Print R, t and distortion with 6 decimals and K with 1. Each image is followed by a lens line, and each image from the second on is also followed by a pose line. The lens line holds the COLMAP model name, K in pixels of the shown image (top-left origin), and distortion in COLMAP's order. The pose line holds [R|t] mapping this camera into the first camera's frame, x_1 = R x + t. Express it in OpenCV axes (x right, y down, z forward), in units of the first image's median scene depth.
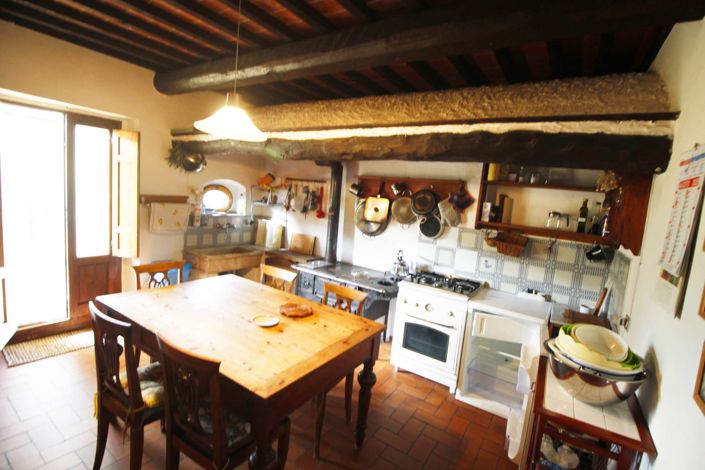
lens RADIAL K [[329.3, 0, 352.5], [0, 329.3, 235.0], [0, 0, 1]] dist [0.000175, 0.000012]
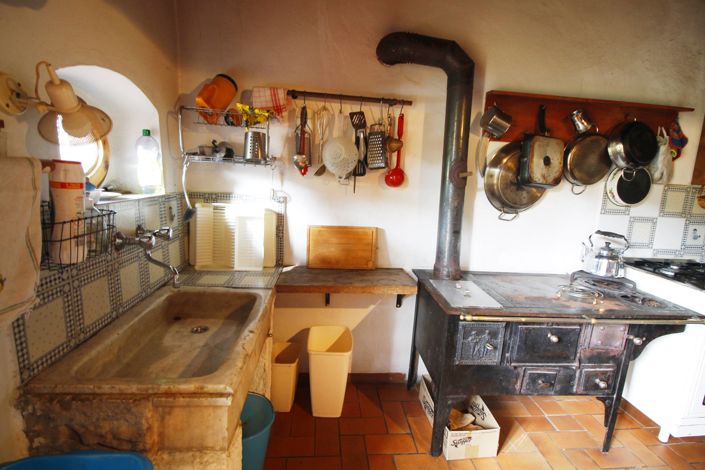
lens RADIAL K [[329.6, 0, 352.5], [0, 329.6, 235.0], [0, 0, 1]] dist [-0.002947, -0.000597]
pose [[0.781952, -0.159758, 0.602518, -0.430247], [0.090658, 0.985469, 0.143641, -0.056085], [-0.616710, -0.057697, 0.785073, 0.673251]]
